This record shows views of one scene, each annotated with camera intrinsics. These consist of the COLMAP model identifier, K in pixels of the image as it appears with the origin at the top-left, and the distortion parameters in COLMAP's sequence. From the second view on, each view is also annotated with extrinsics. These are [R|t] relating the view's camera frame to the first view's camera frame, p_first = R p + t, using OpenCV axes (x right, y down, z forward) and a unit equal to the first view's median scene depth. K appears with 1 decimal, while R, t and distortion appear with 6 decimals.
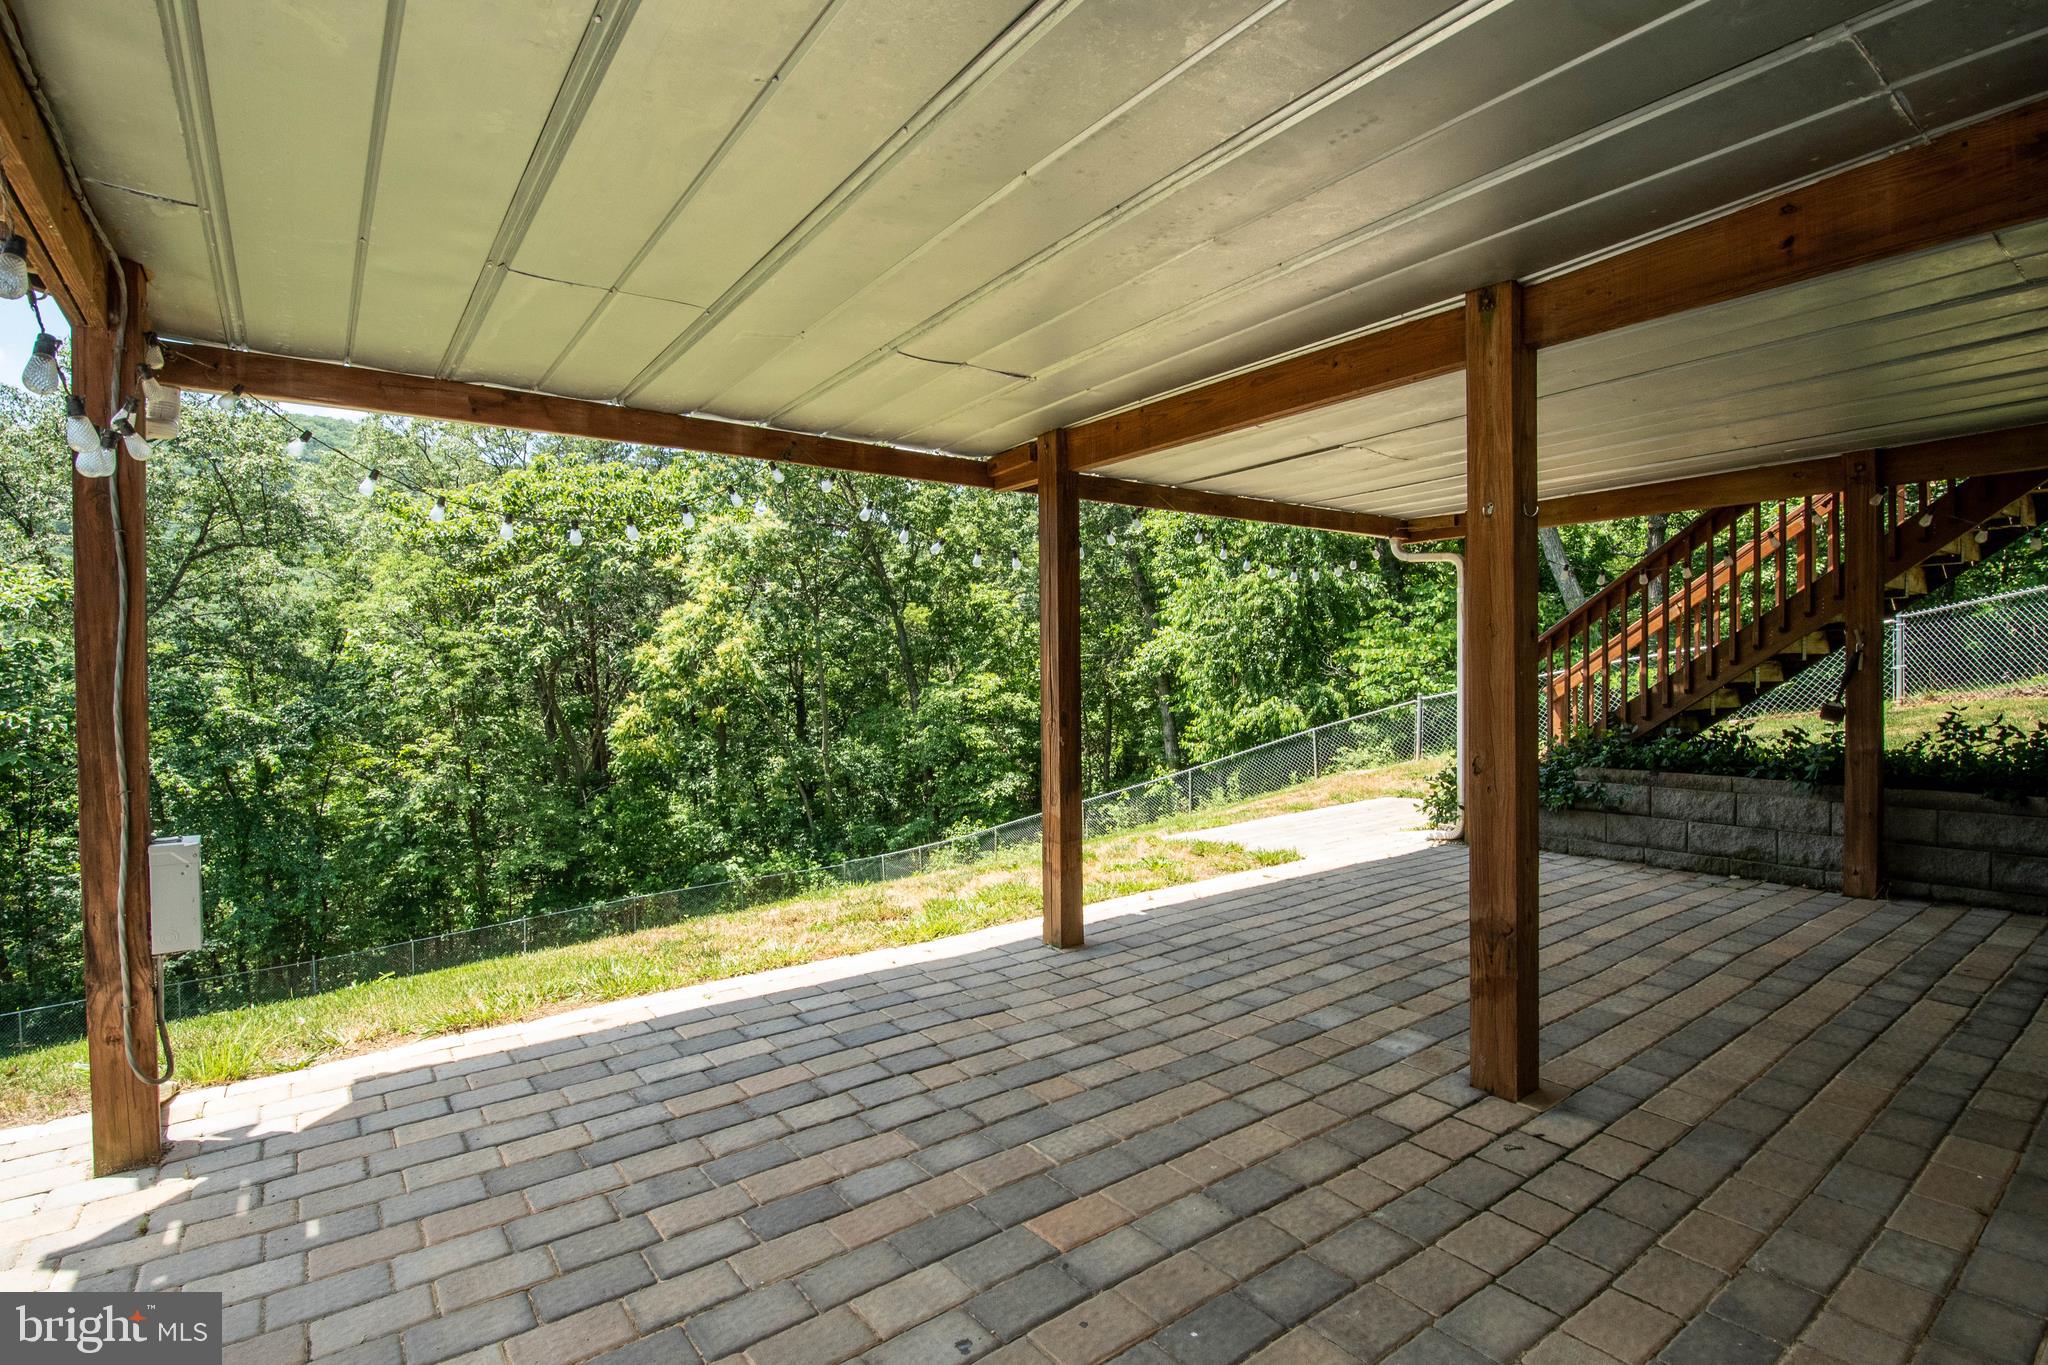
lens RADIAL K [[986.6, 0, 1015.9], [0, 986.6, 688.9], [0, 0, 1]] dist [0.000779, -0.001294]
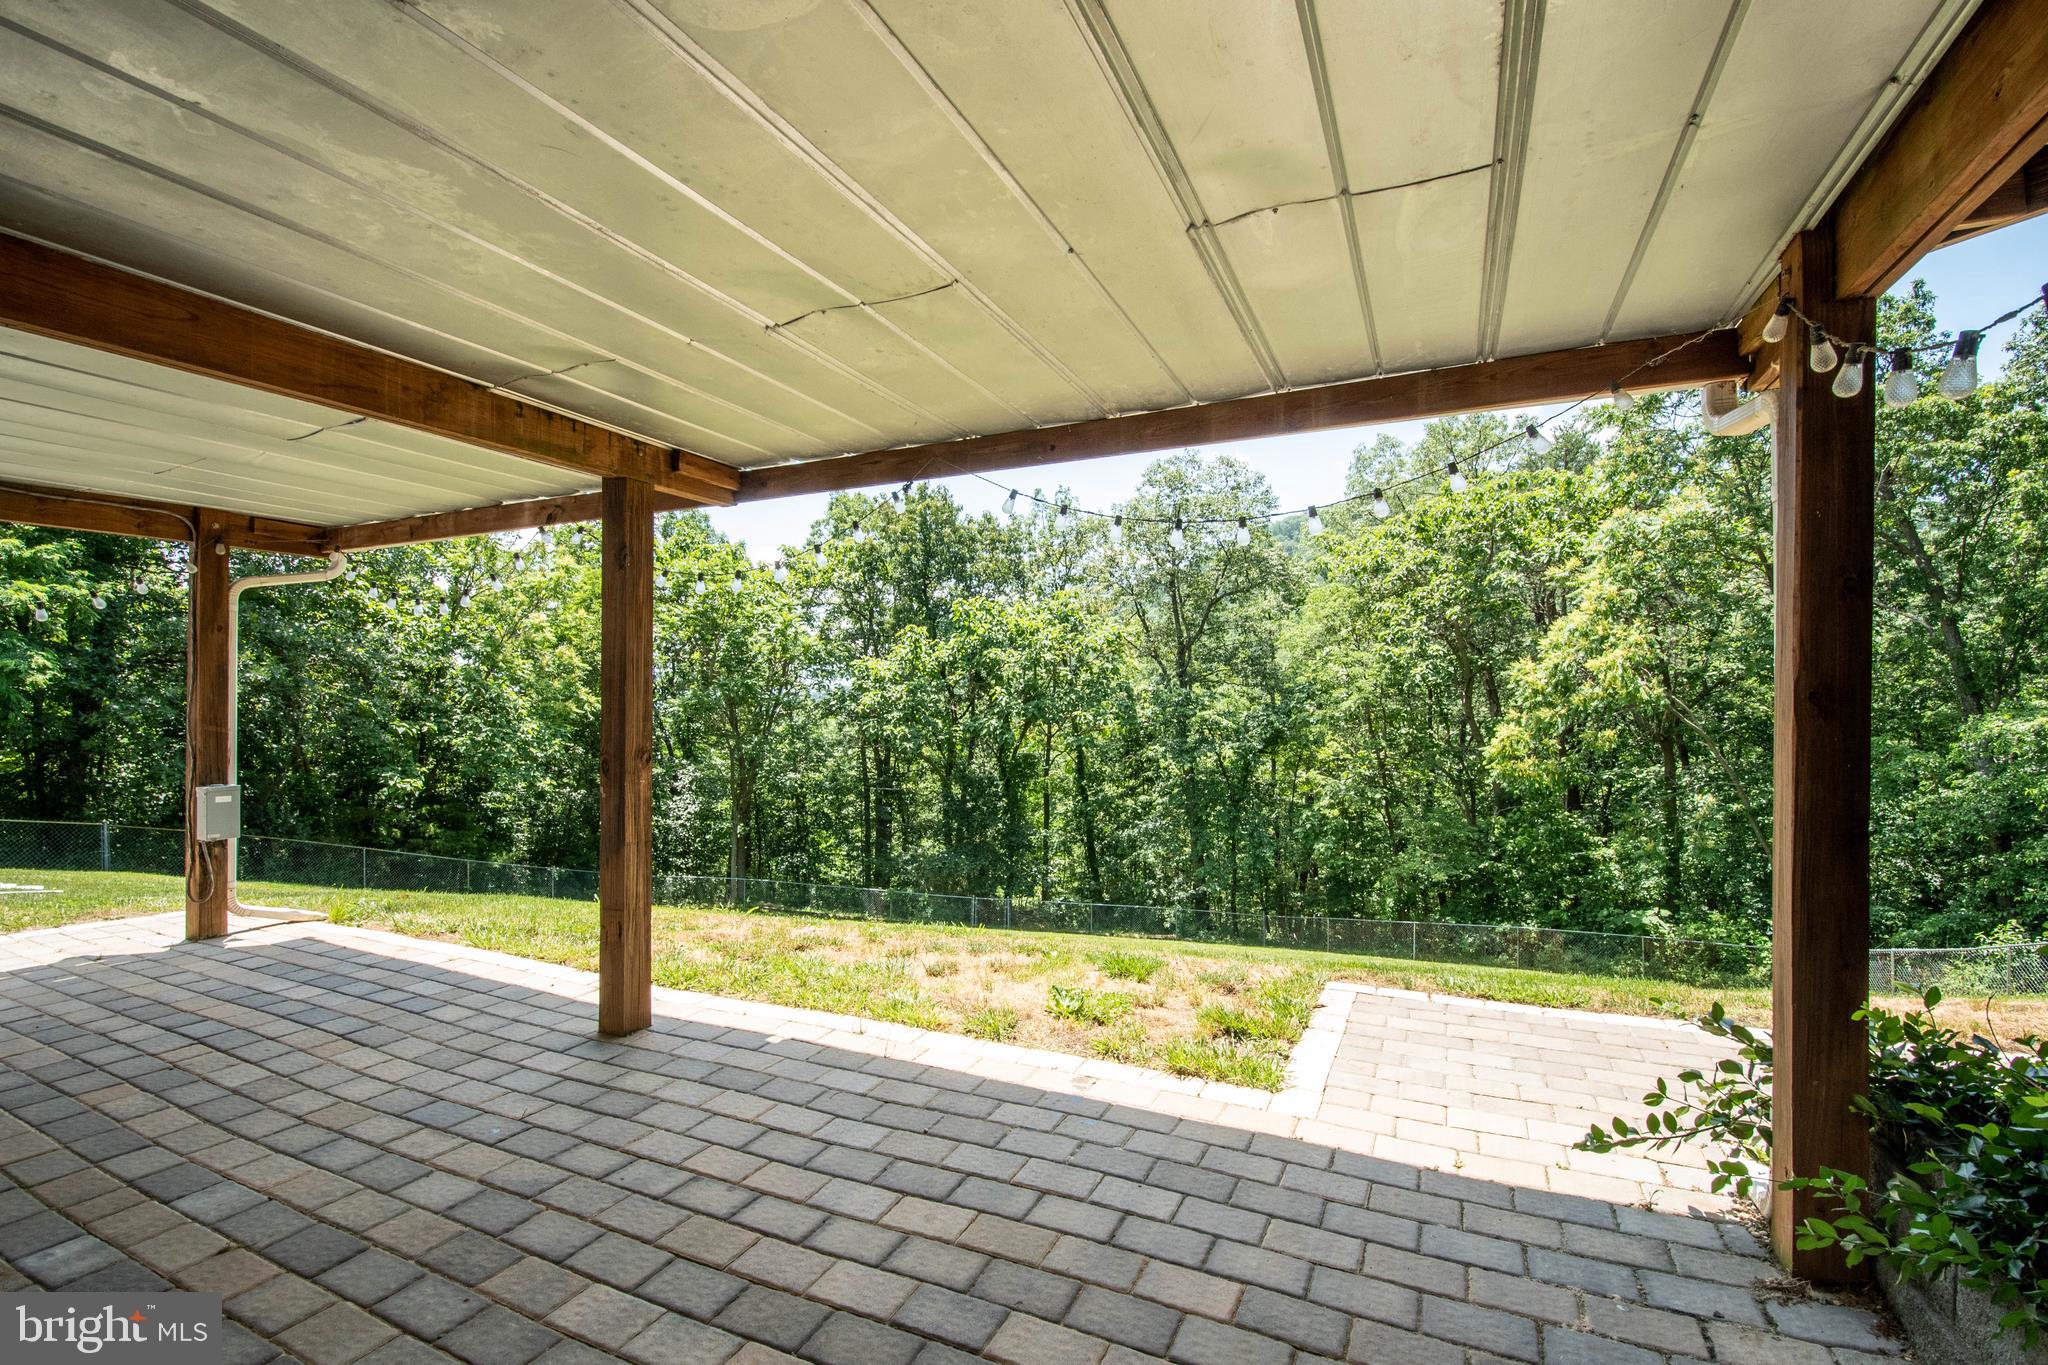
lens RADIAL K [[898.3, 0, 990.9], [0, 898.3, 678.3], [0, 0, 1]] dist [-0.002291, -0.010028]
pose [[0.452664, -0.004507, -0.891670, 0.864889], [-0.016156, 0.999782, -0.013255, -0.043014], [0.891535, 0.020406, 0.452492, 0.892395]]
